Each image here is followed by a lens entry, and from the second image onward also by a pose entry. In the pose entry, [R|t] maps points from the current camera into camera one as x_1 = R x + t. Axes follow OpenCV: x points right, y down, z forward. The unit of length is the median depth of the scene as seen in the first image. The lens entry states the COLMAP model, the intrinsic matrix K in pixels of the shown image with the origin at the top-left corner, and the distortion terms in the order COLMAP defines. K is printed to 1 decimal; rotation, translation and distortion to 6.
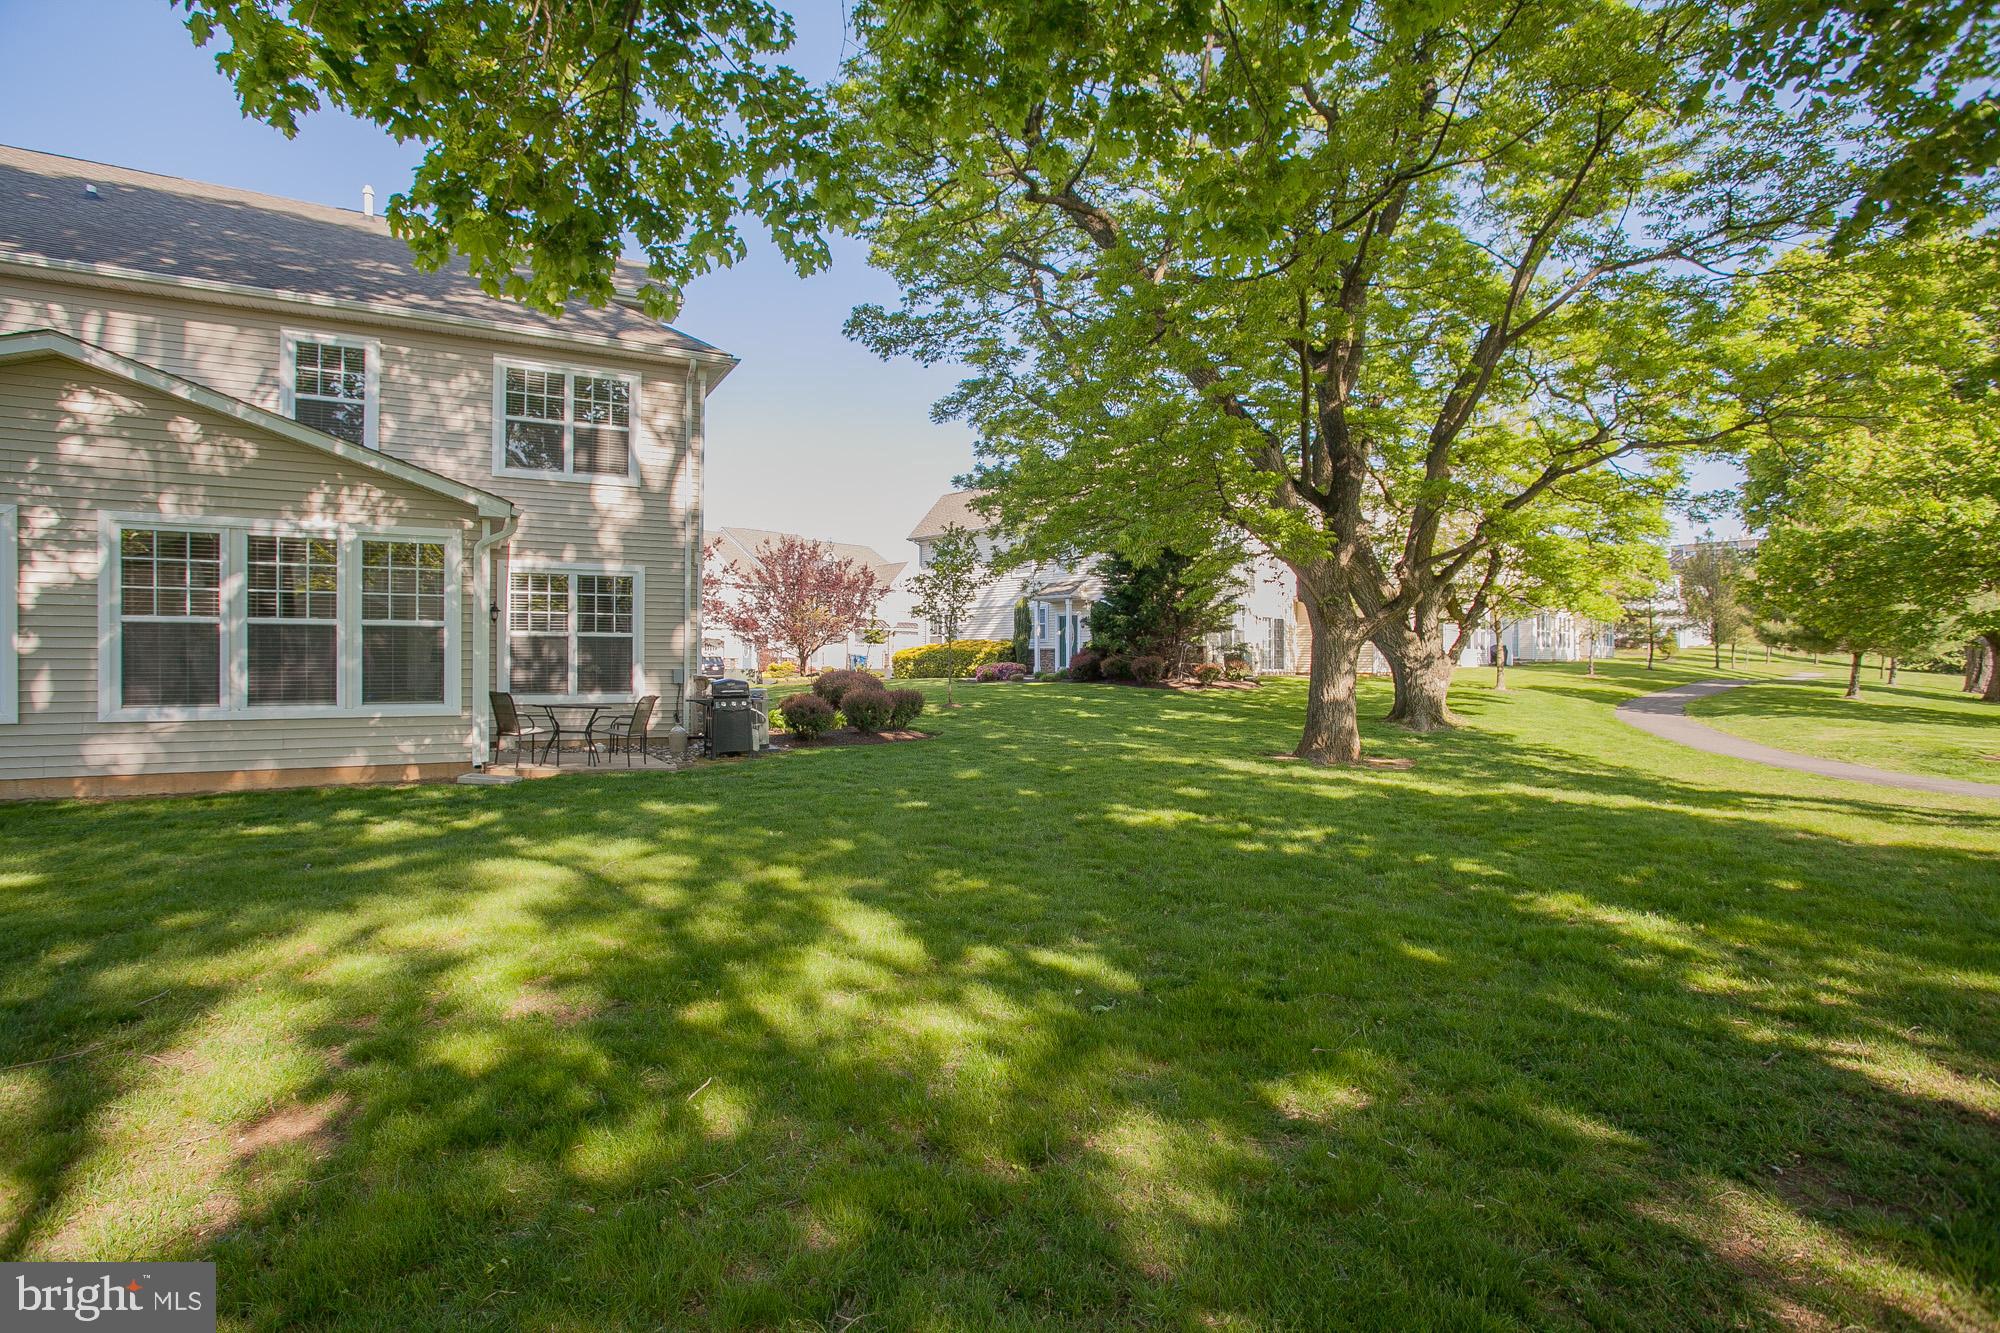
lens RADIAL K [[960.6, 0, 988.9], [0, 960.6, 667.0], [0, 0, 1]] dist [-0.074872, 0.031198]
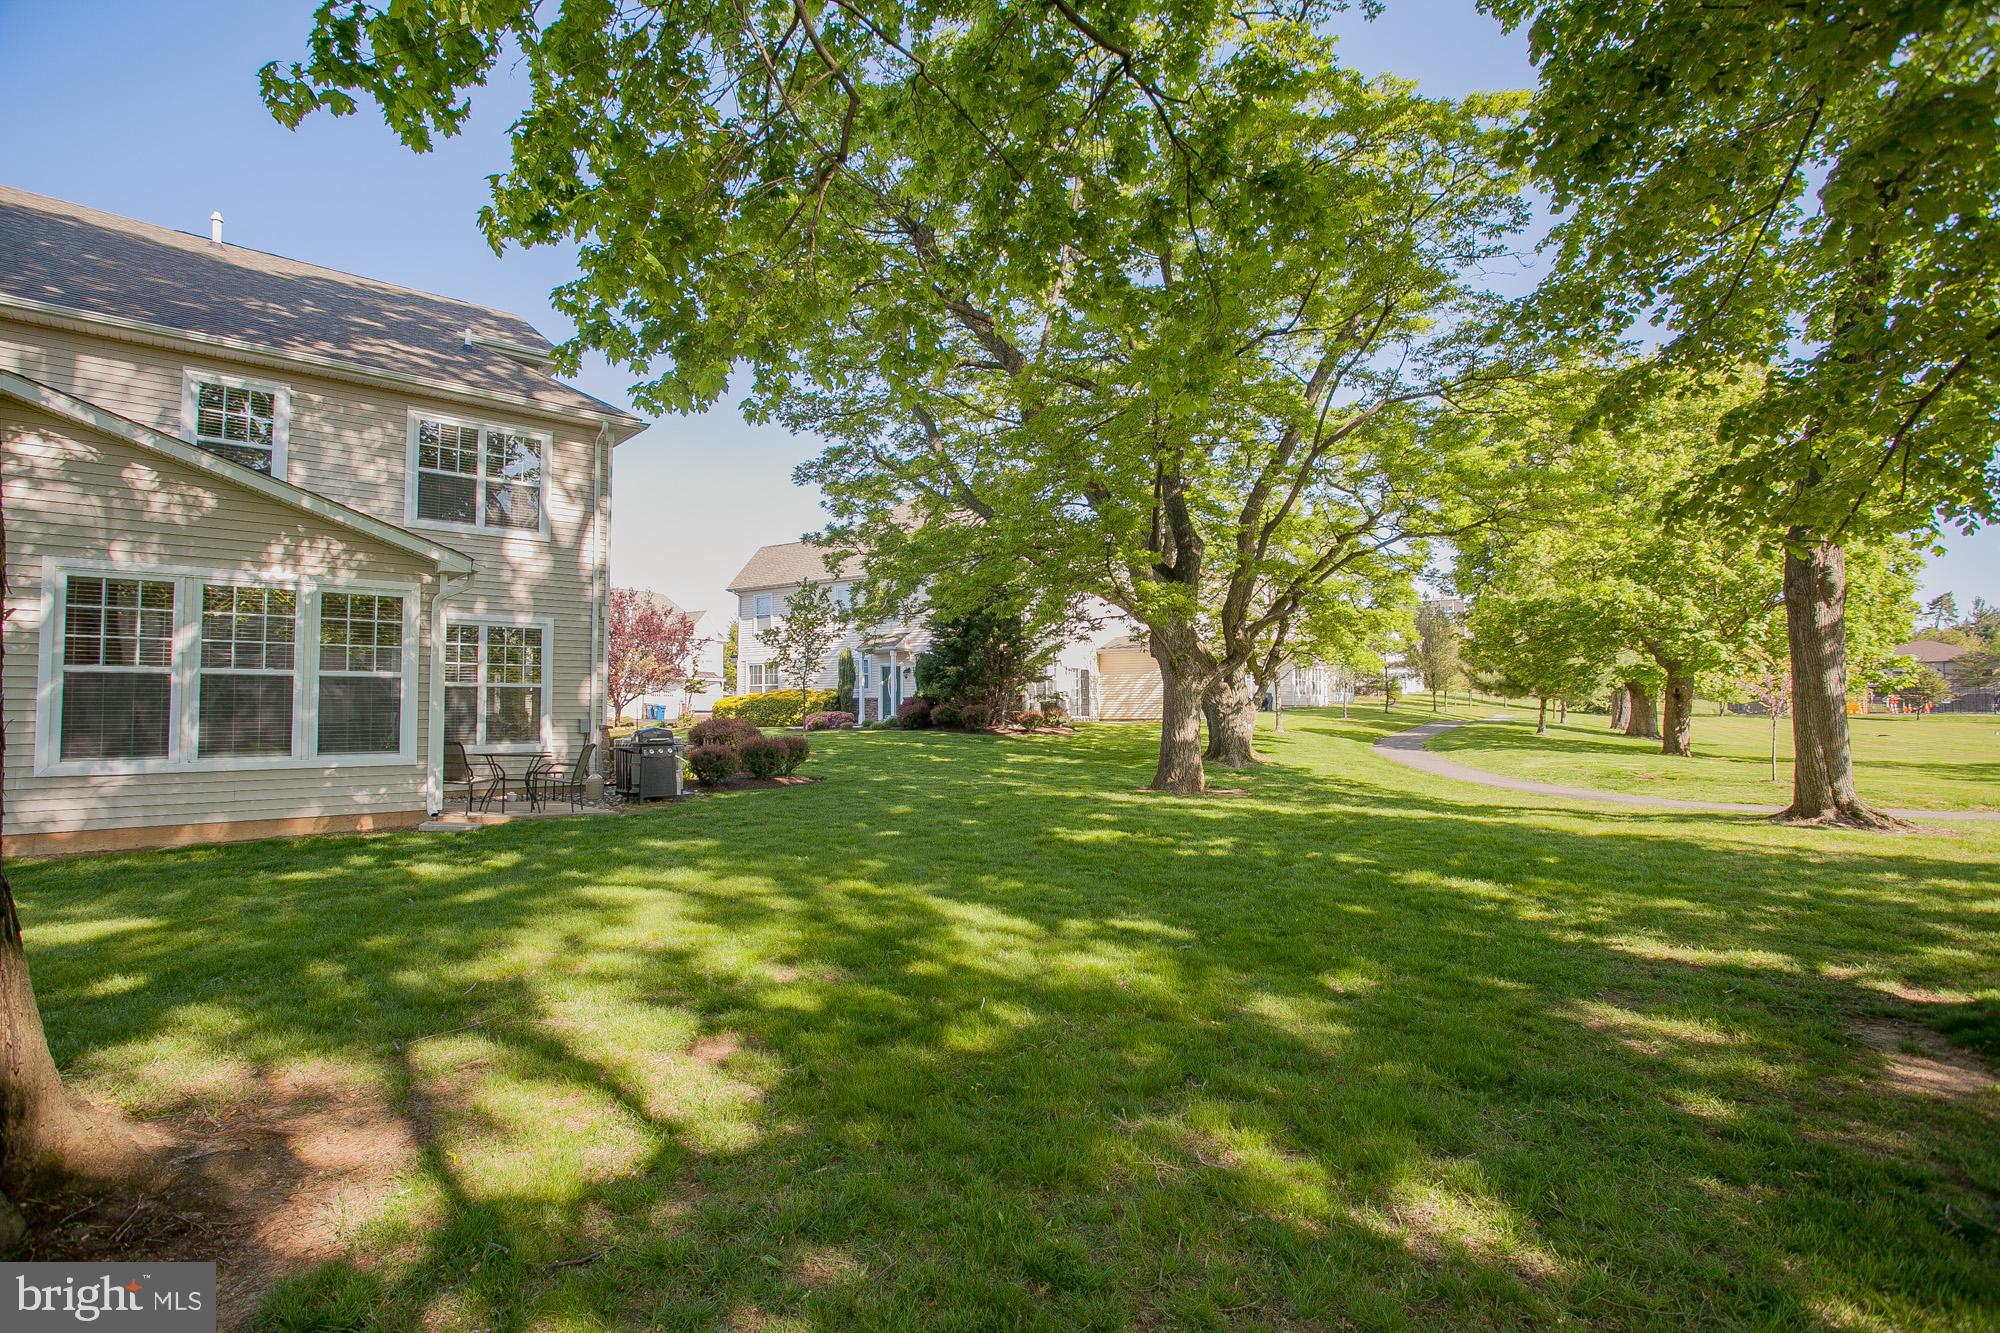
lens RADIAL K [[960.6, 0, 988.9], [0, 960.6, 667.0], [0, 0, 1]] dist [-0.074872, 0.031198]
pose [[0.972396, 0.003891, 0.233303, -0.160159], [0.008000, 0.998717, -0.050001, 0.001021], [-0.233198, 0.050487, 0.971118, -0.111529]]
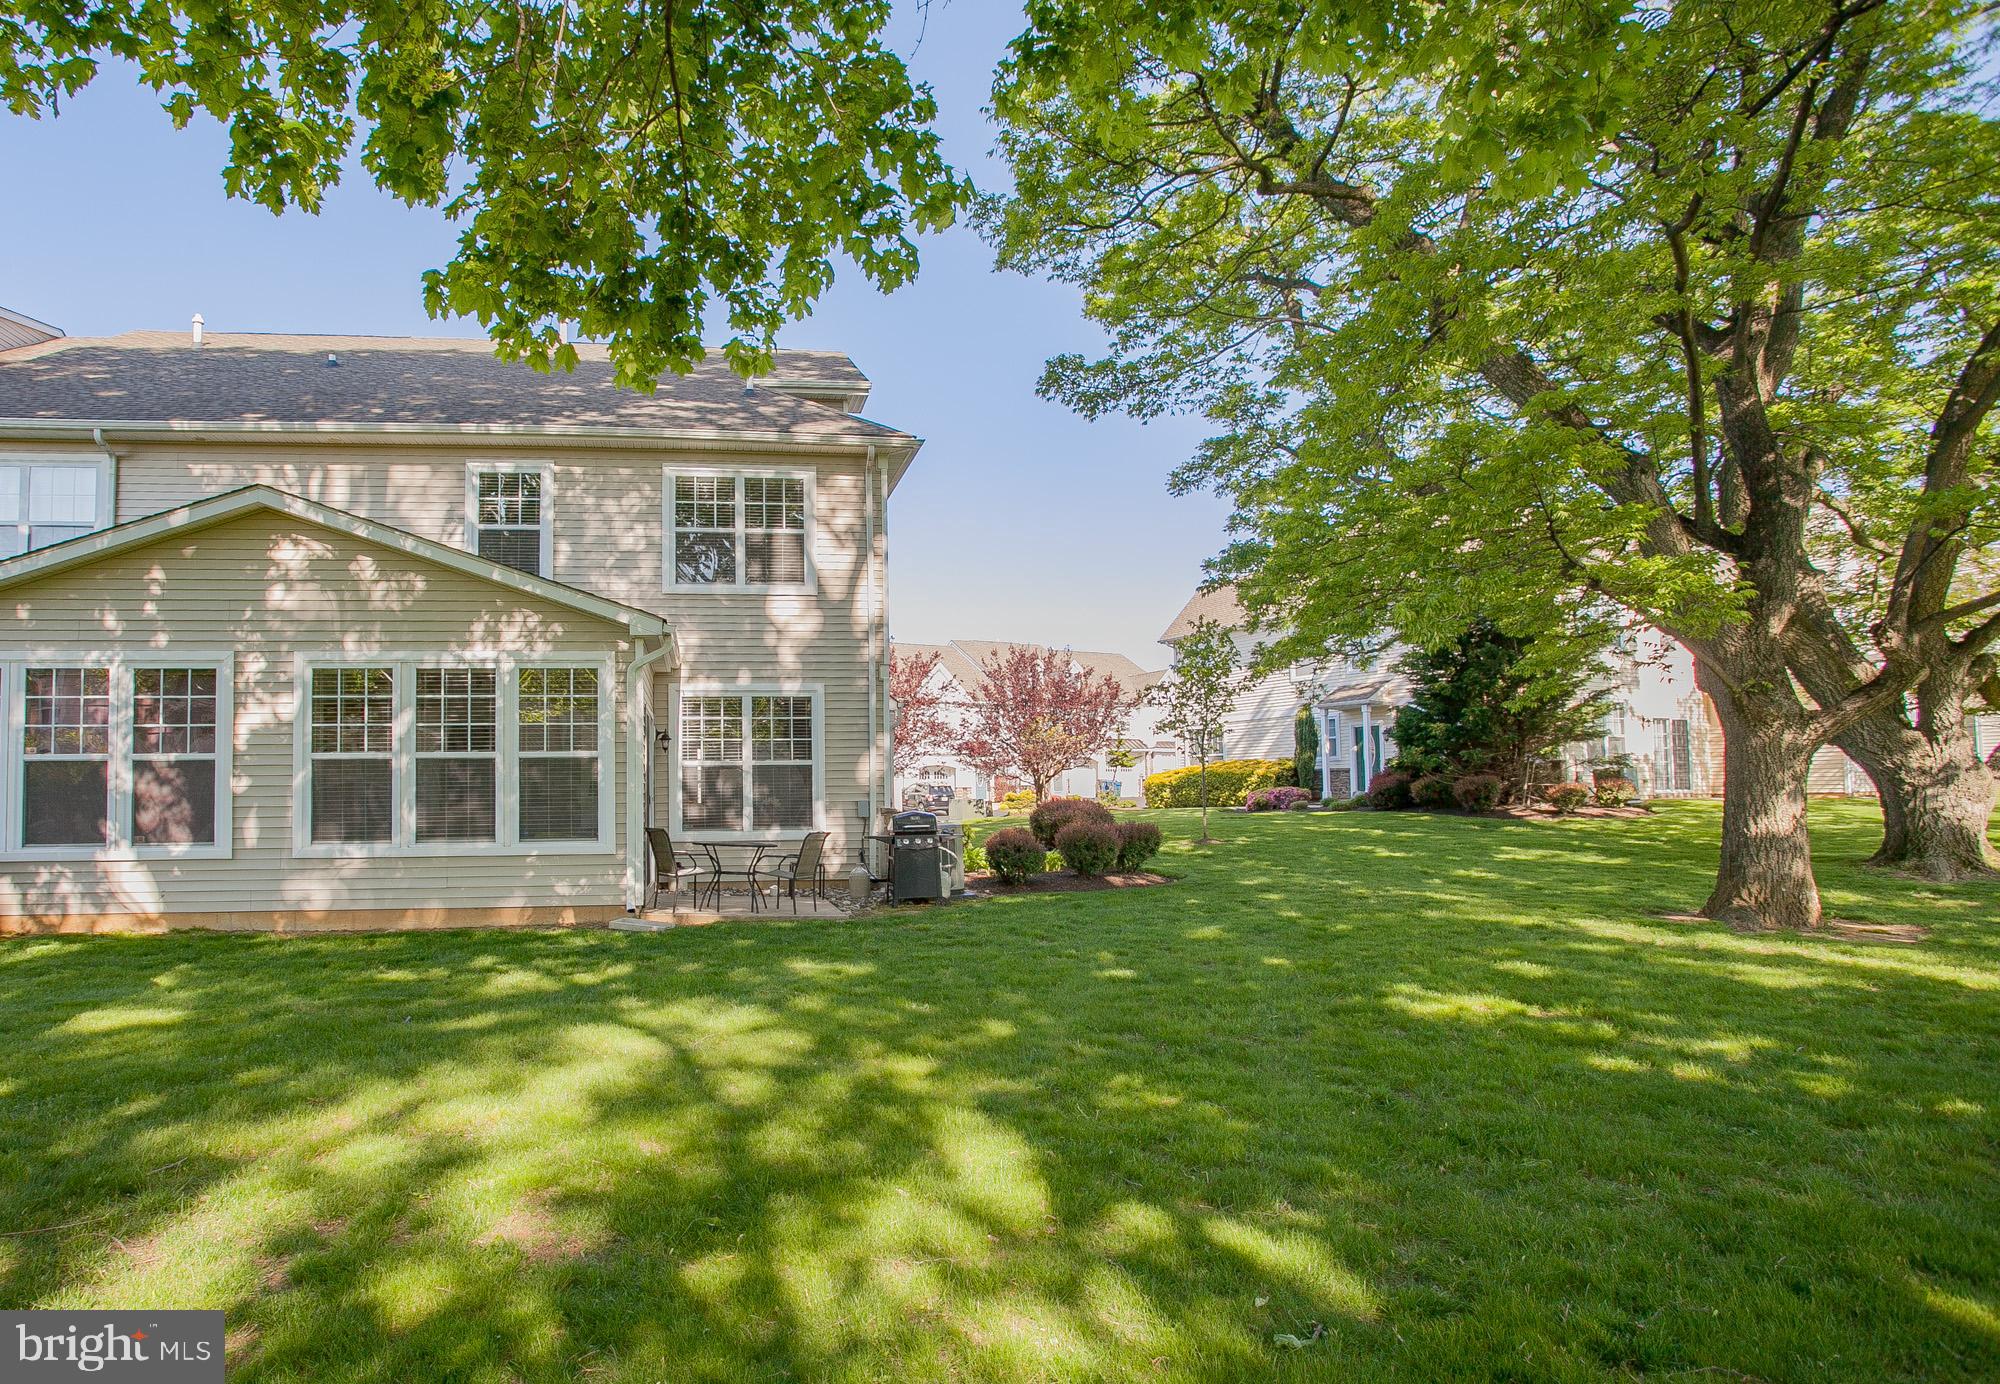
lens RADIAL K [[1098.0, 0, 861.5], [0, 1098.0, 746.0], [0, 0, 1]] dist [-0.079610, 0.039228]
pose [[0.932959, -0.028713, -0.358835, 0.037474], [0.012352, 0.998780, -0.047807, 0.000179], [0.359770, 0.040169, 0.932176, 0.074883]]
